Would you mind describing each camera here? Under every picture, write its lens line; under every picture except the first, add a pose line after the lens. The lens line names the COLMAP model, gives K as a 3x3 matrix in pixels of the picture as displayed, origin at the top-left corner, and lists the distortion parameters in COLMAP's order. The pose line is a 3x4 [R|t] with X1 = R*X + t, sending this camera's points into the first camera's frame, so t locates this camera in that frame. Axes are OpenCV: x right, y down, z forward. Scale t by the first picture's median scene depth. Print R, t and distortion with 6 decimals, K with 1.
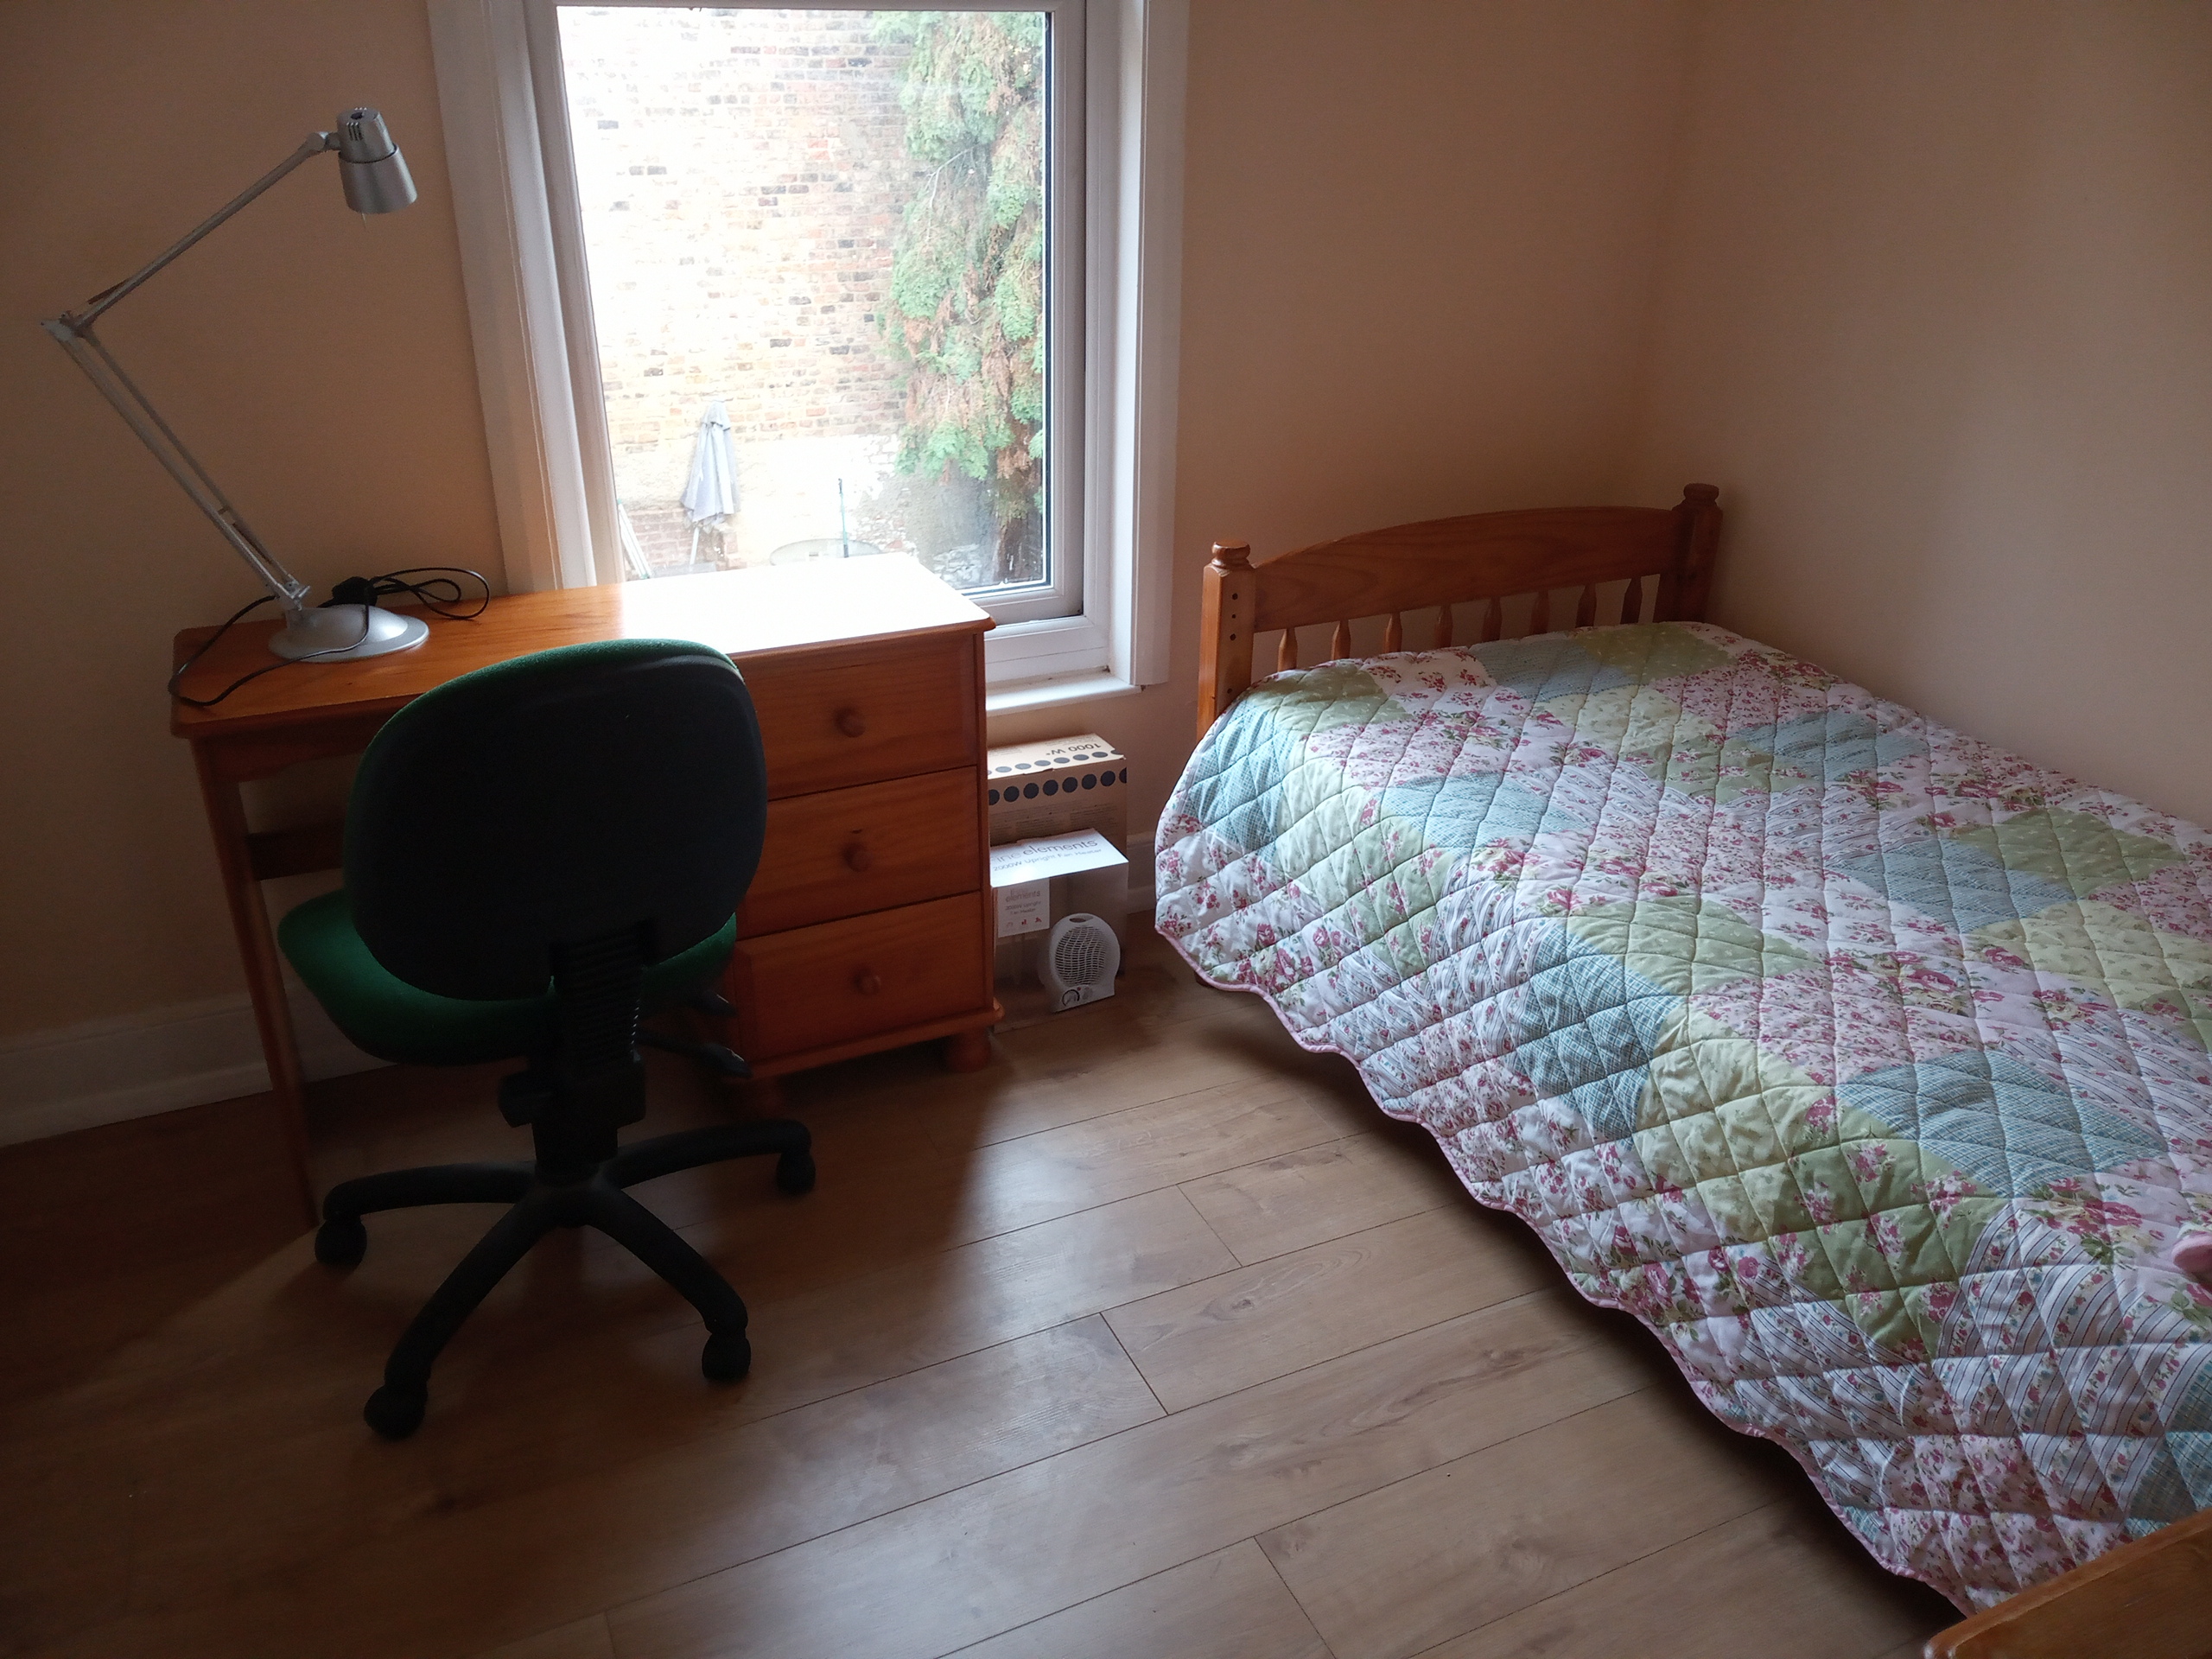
lens RADIAL K [[1665.2, 0, 1104.6], [0, 1665.2, 826.0], [0, 0, 1]] dist [0.018937, -0.047670]
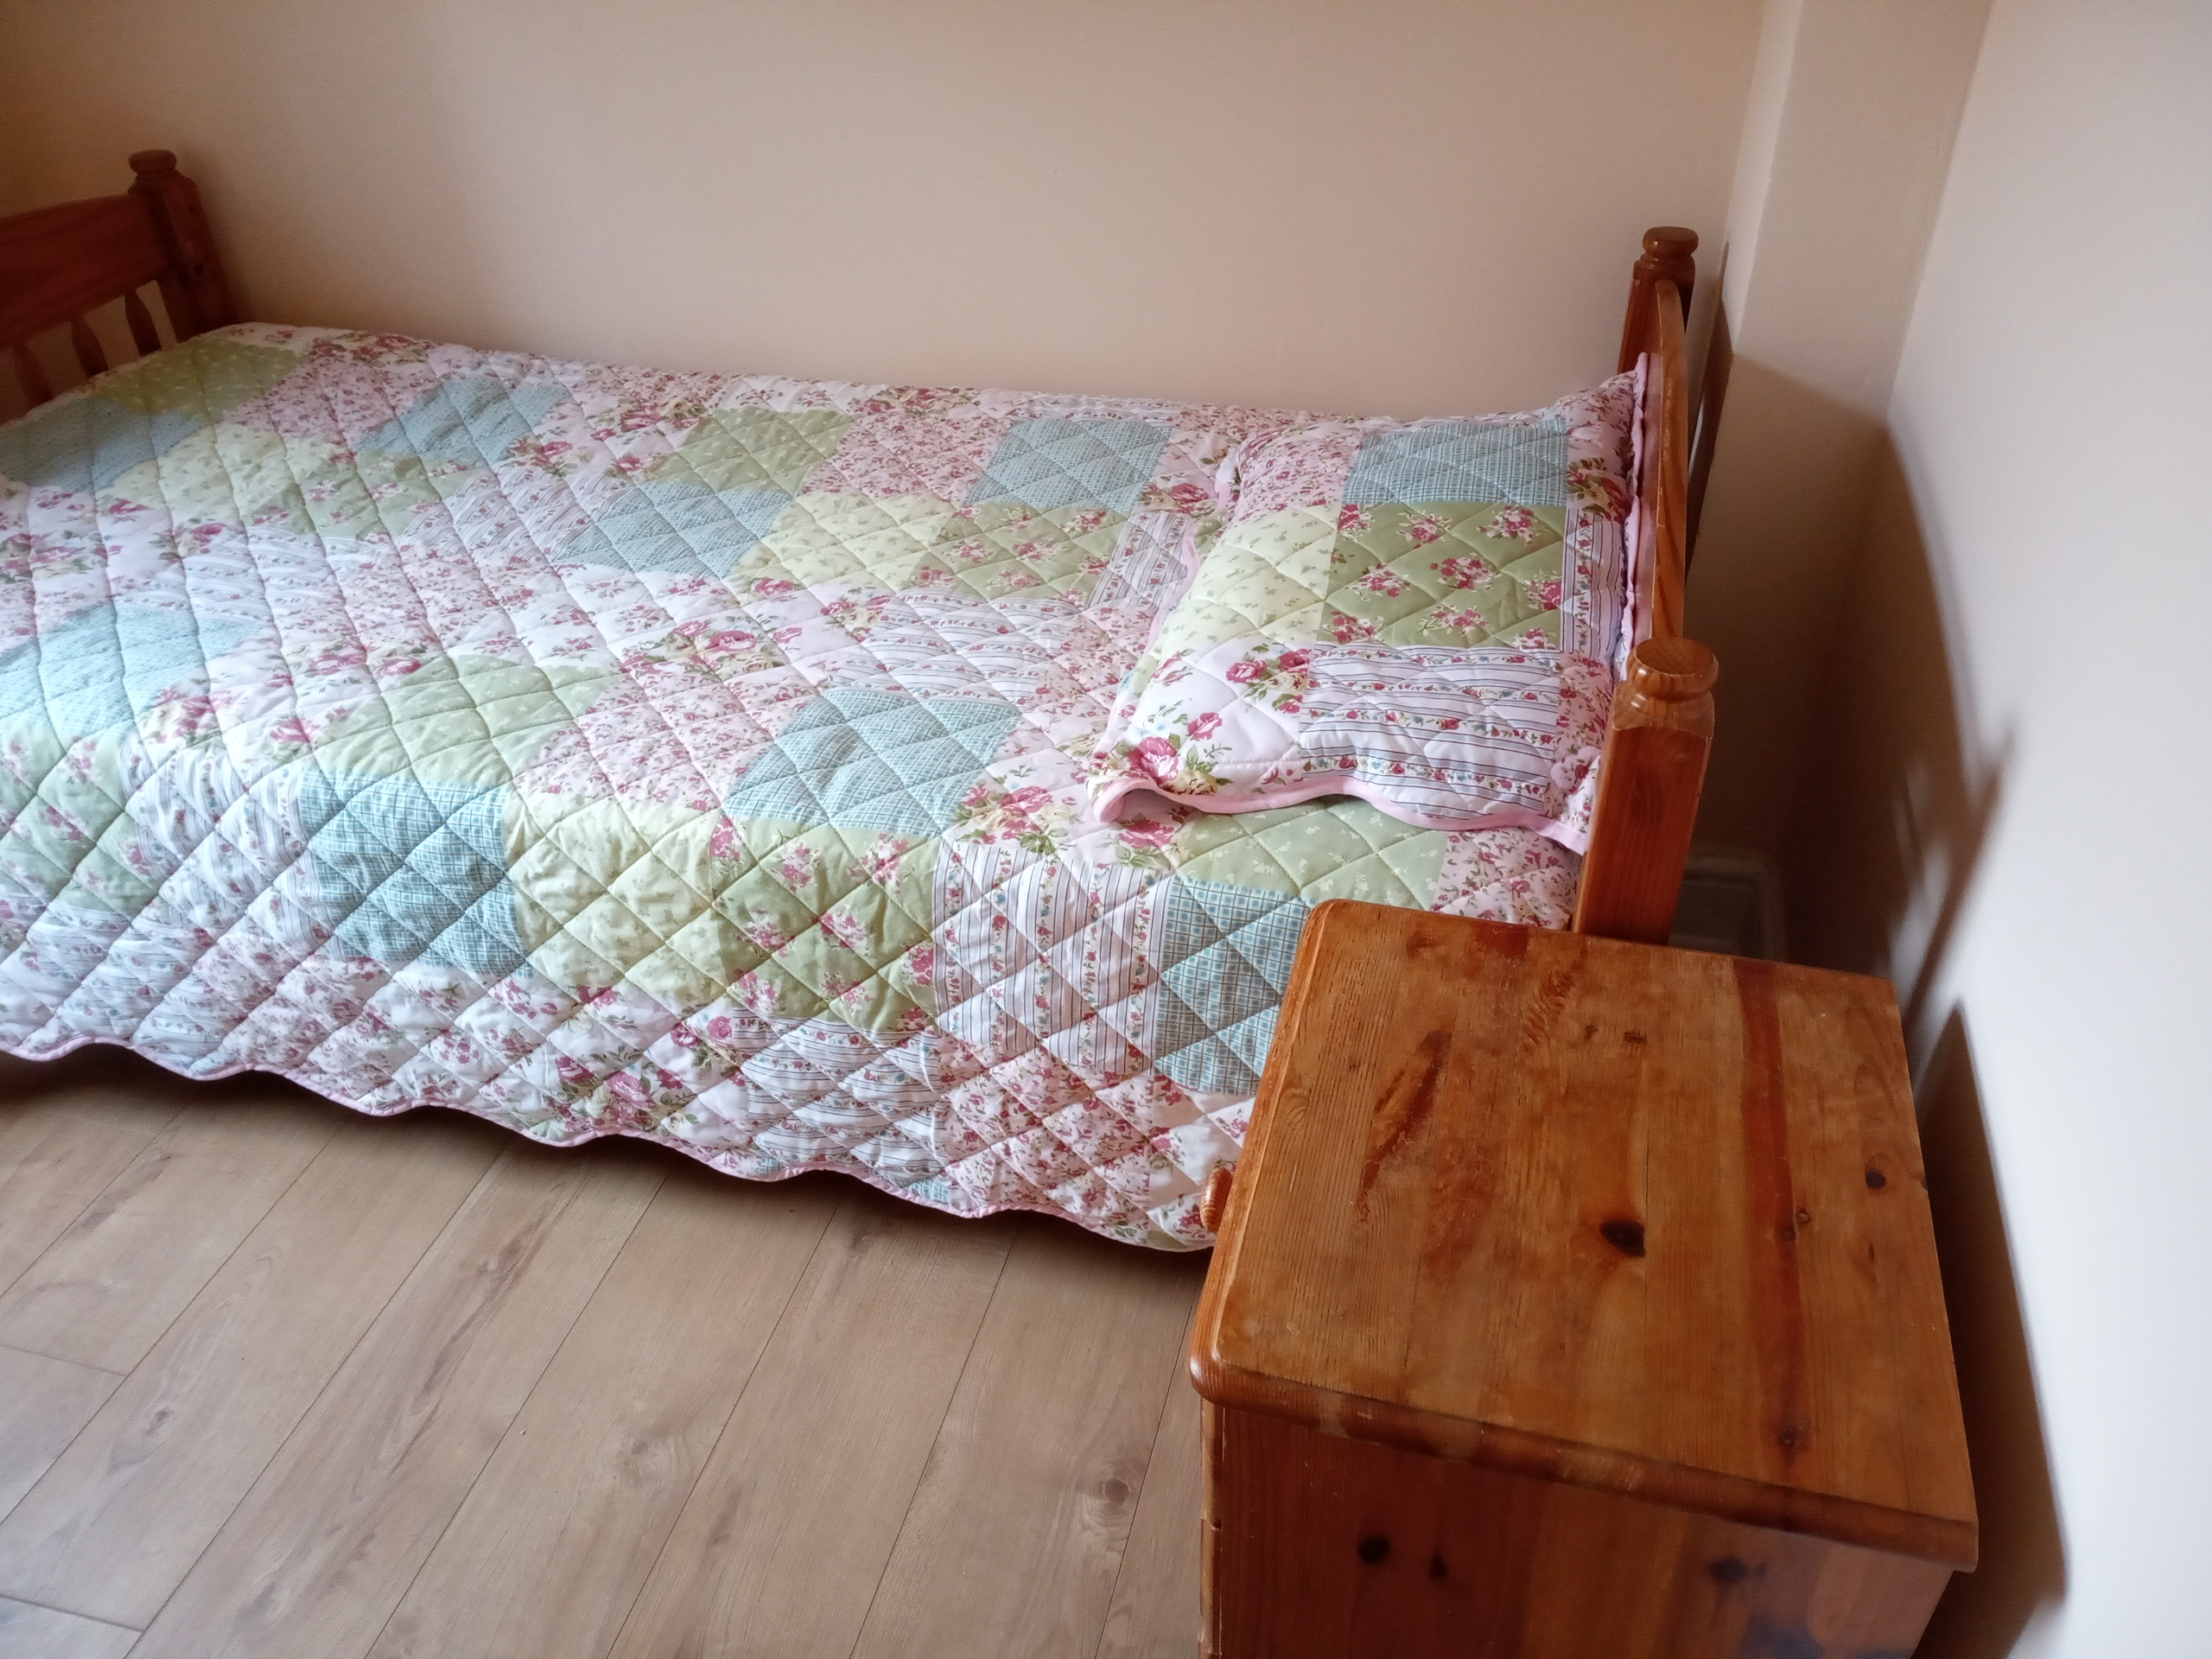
lens RADIAL K [[1665.2, 0, 1125.8], [0, 1665.2, 844.2], [0, 0, 1]] dist [0.018937, -0.047670]
pose [[0.630276, -0.474334, 0.614621, 0.021925], [0.337435, 0.880341, 0.333373, -0.037679], [-0.699207, -0.002723, 0.714915, 0.191580]]
